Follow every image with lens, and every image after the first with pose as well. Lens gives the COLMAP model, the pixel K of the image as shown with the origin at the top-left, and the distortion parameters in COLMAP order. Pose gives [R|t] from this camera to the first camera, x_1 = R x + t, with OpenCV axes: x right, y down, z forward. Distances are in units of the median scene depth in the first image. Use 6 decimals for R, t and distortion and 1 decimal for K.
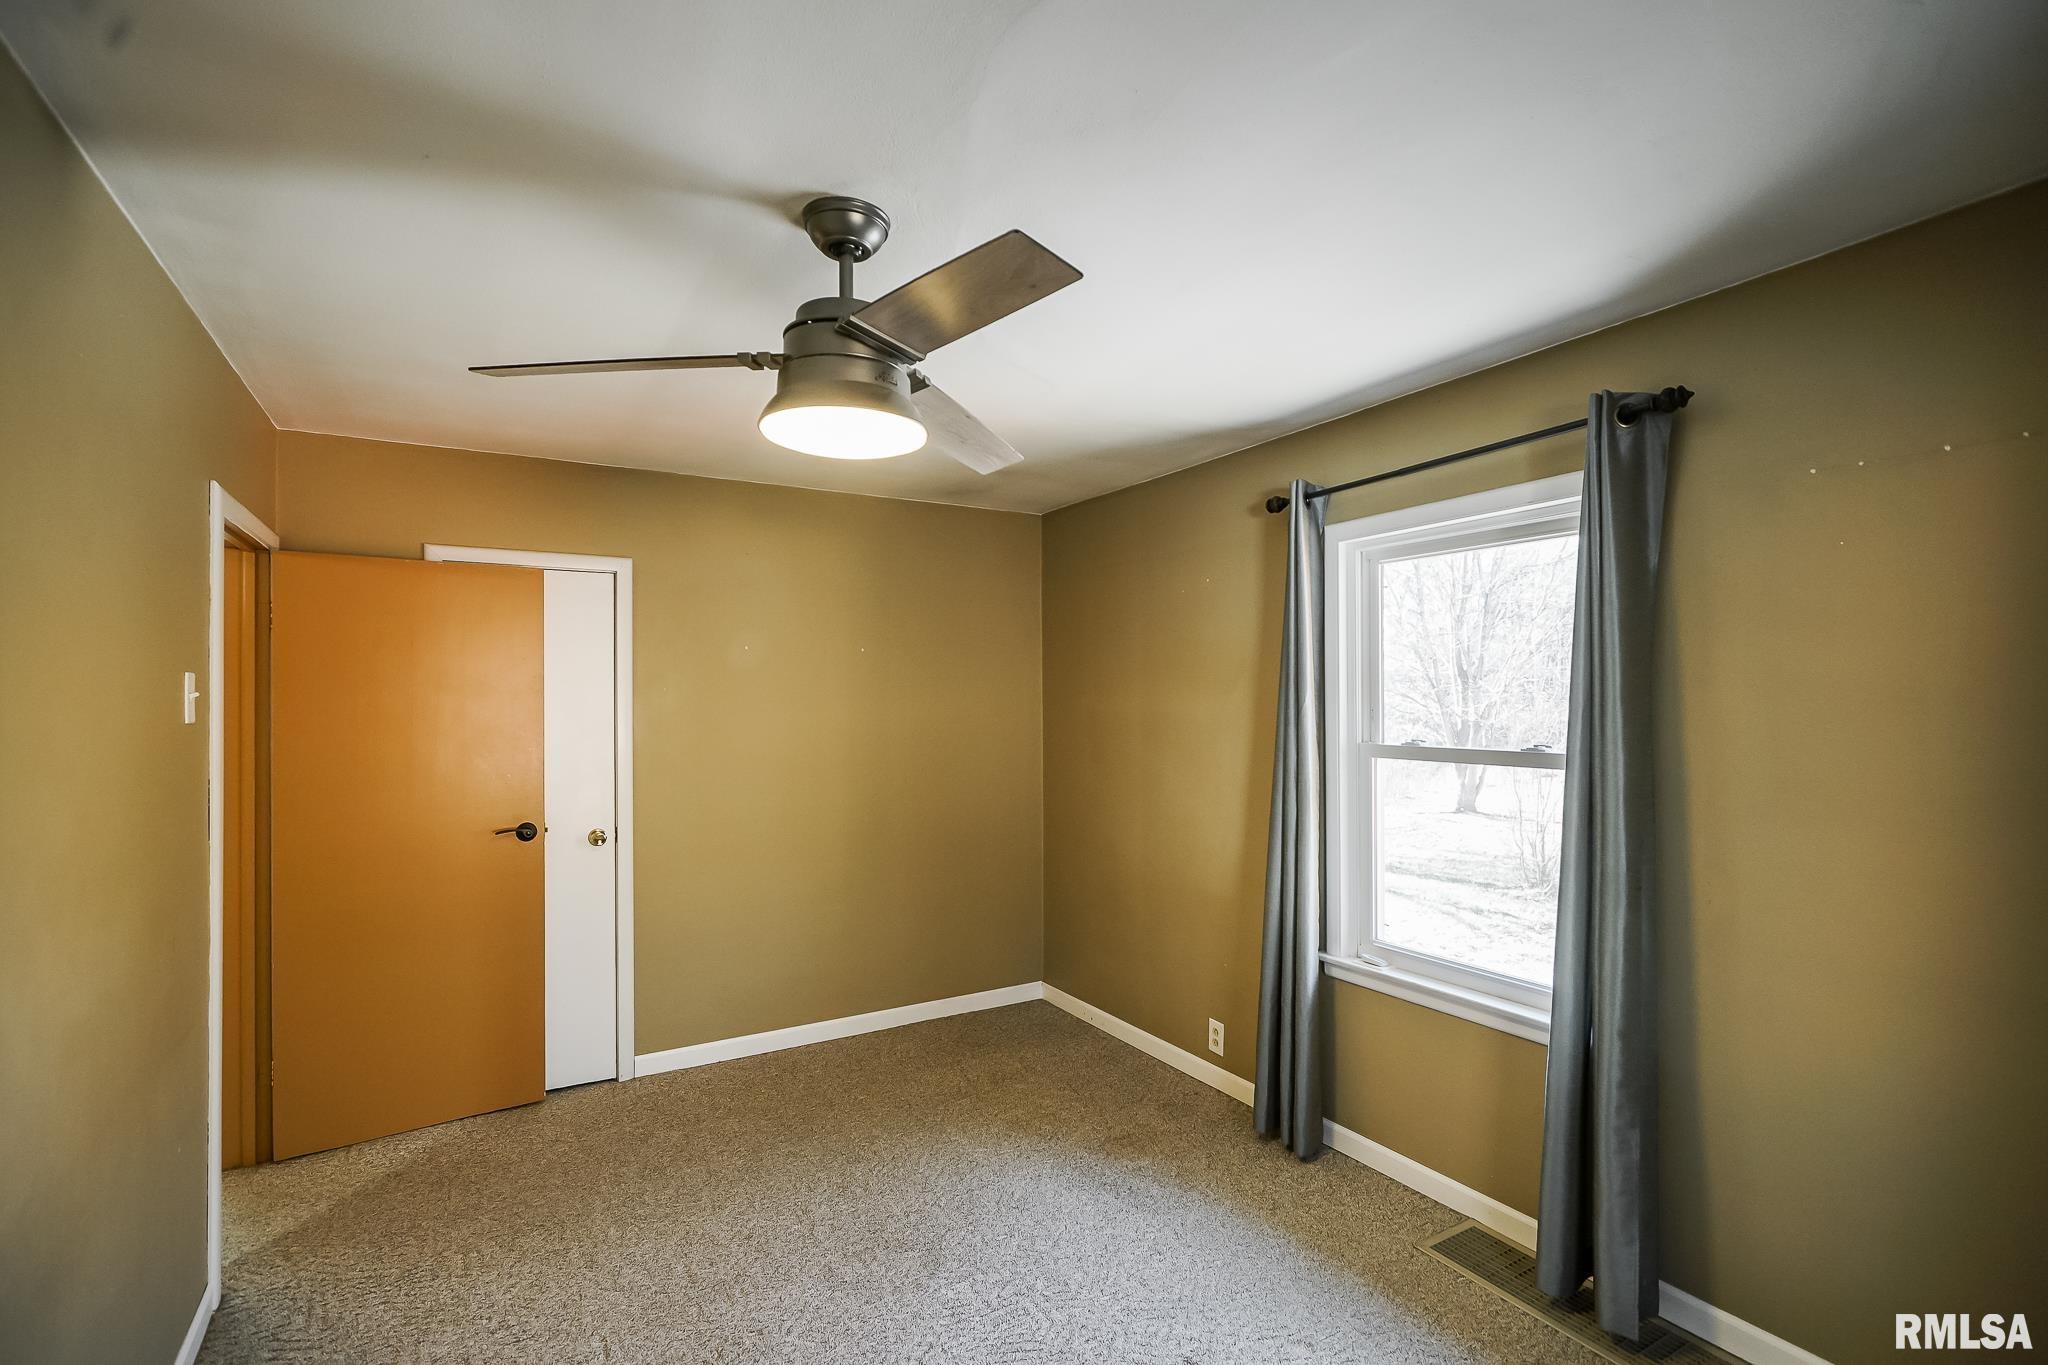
lens RADIAL K [[918.5, 0, 1024.0], [0, 918.5, 682.5], [0, 0, 1]] dist [0.000715, 0.000021]
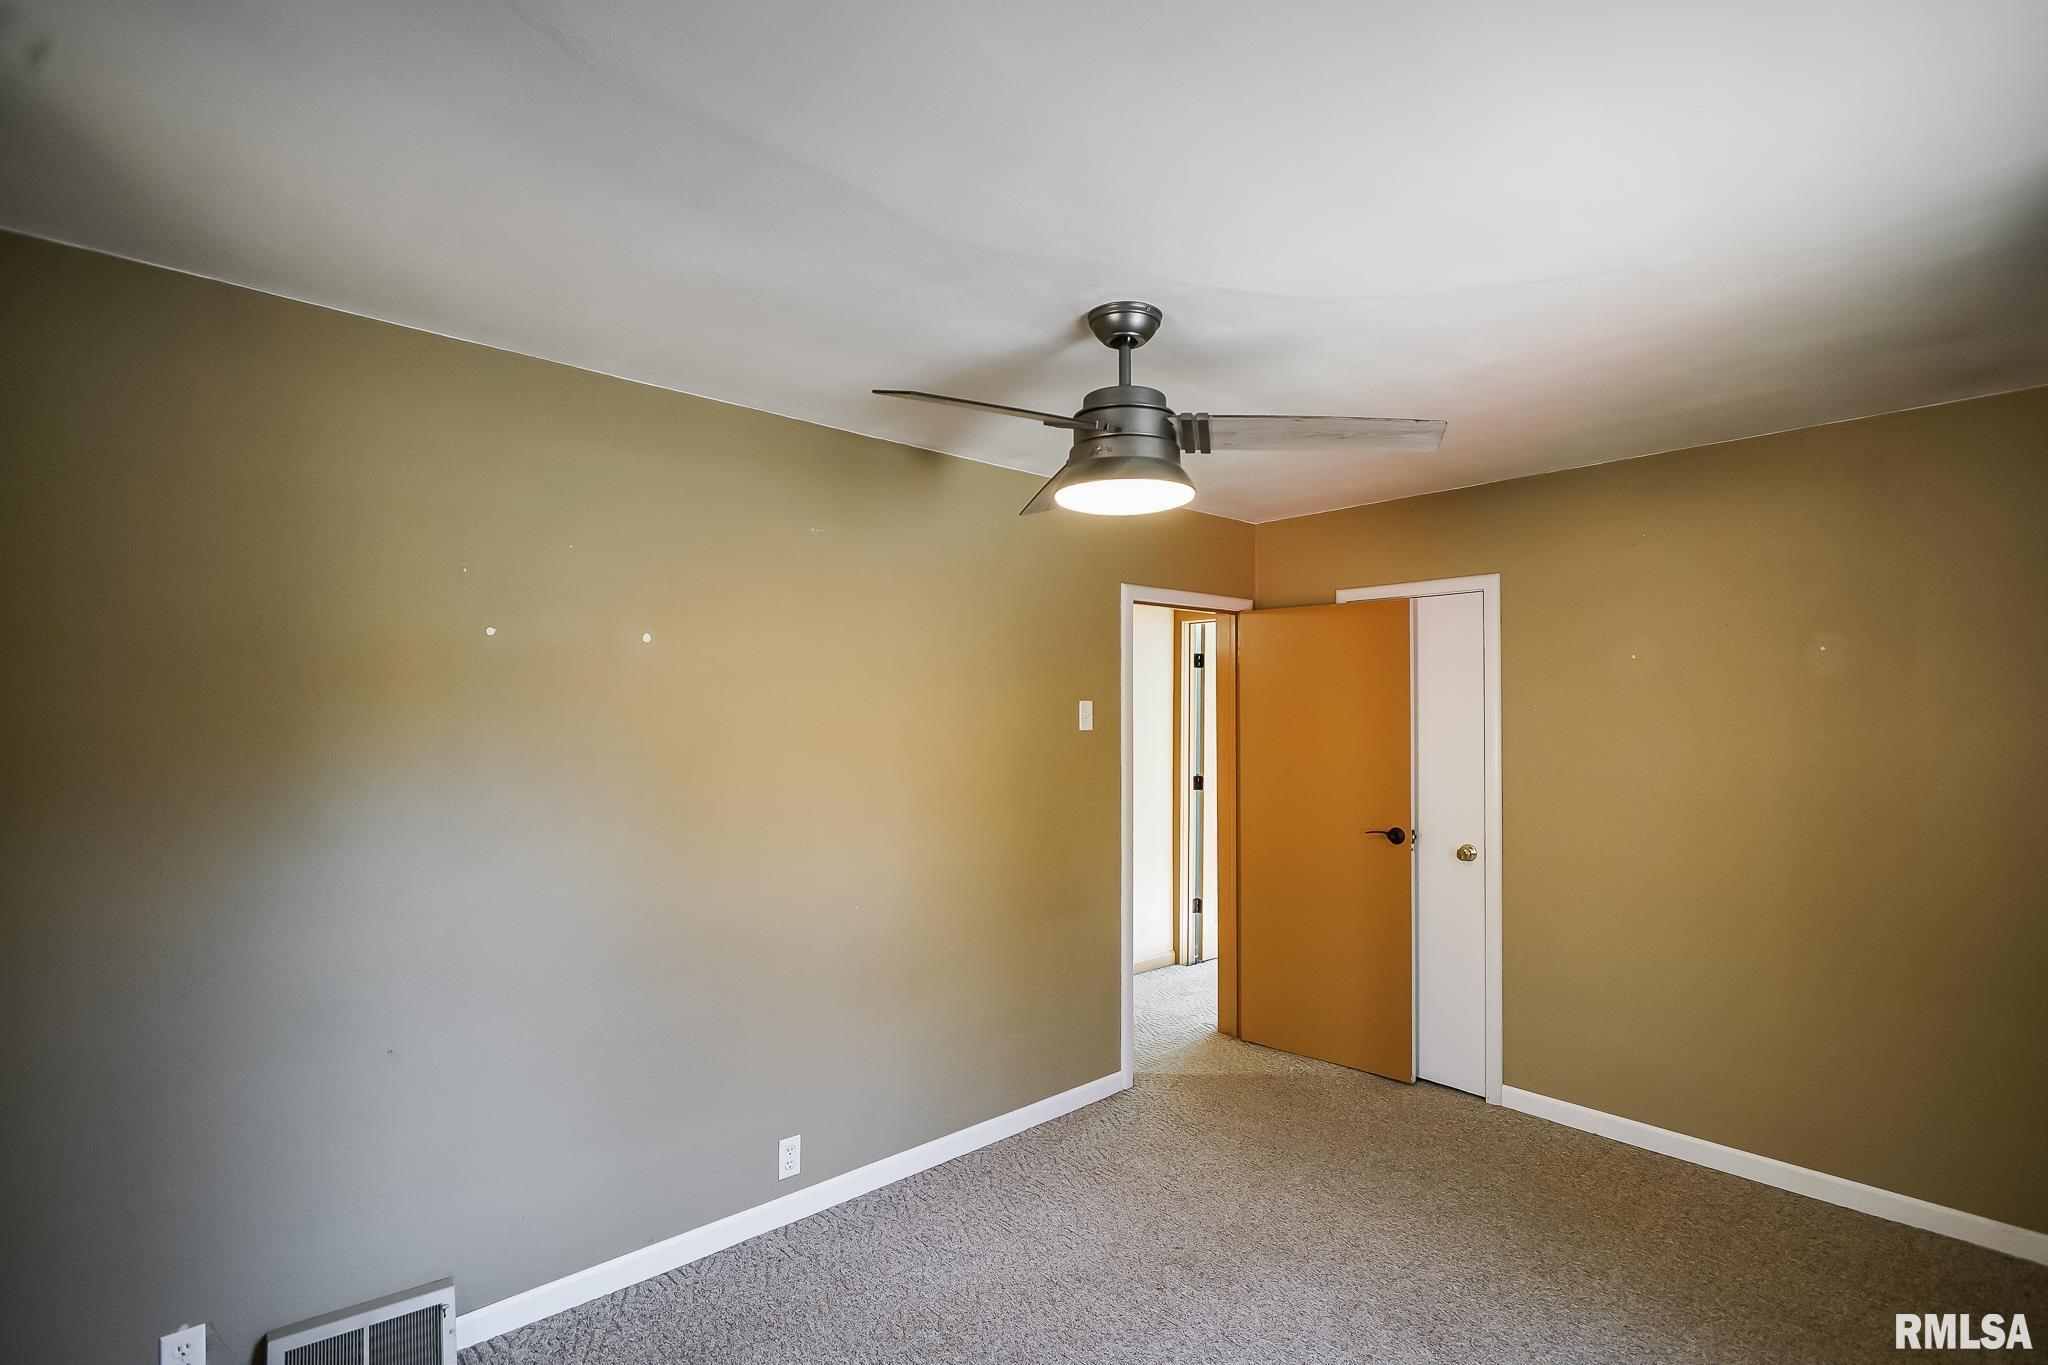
lens RADIAL K [[963.8, 0, 1024.0], [0, 963.8, 682.5], [0, 0, 1]] dist [-0.001509, -0.000067]
pose [[0.199039, -0.029034, -0.979561, 0.516157], [0.014898, 0.999535, -0.026599, 0.001219], [0.979878, -0.009299, 0.199379, 0.321775]]
